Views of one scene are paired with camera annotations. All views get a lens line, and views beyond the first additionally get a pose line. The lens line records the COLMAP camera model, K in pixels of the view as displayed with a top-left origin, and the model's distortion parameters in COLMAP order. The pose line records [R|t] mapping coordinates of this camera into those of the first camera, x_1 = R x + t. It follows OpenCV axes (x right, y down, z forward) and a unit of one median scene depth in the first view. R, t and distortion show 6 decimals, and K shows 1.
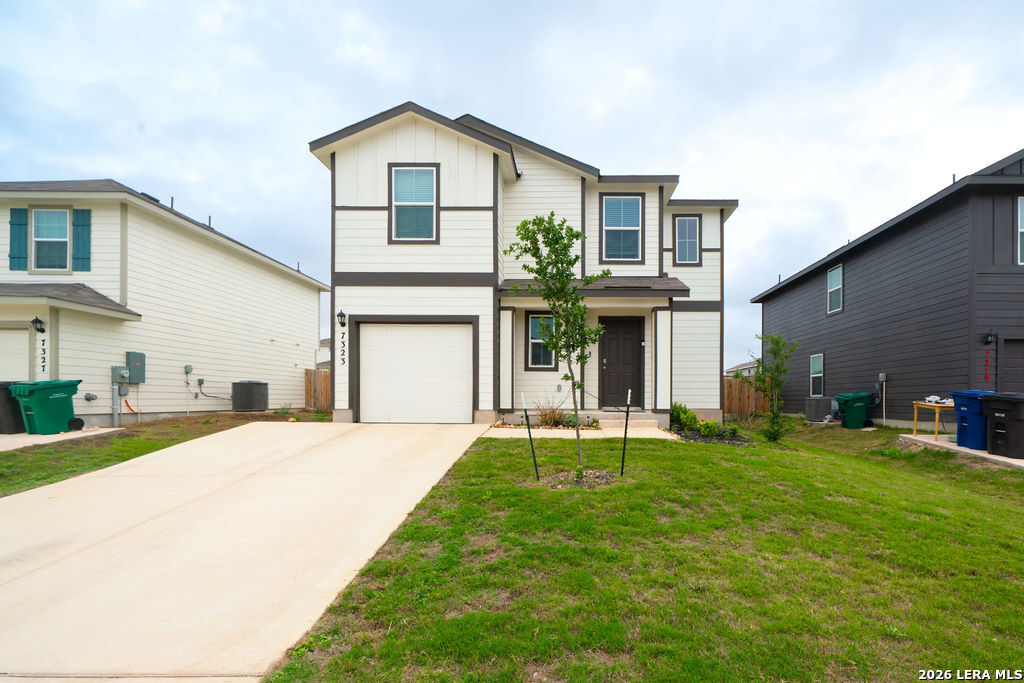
lens RADIAL K [[532.3, 0, 568.4], [0, 532.3, 388.5], [0, 0, 1]] dist [0.001512, 0.000965]
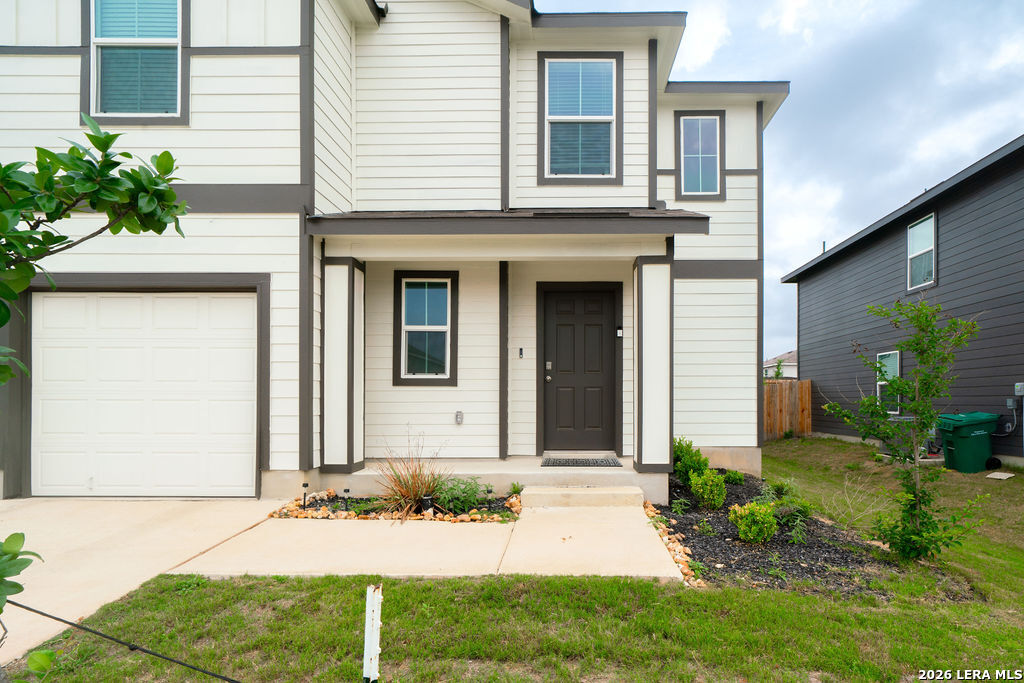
lens RADIAL K [[561.1, 0, 573.2], [0, 561.1, 391.5], [0, 0, 1]] dist [0.000549, 0.004653]
pose [[0.999957, -0.004003, 0.008383, 0.090339], [0.003953, 0.999974, 0.006032, -0.029601], [-0.008407, -0.005998, 0.999947, 0.444494]]
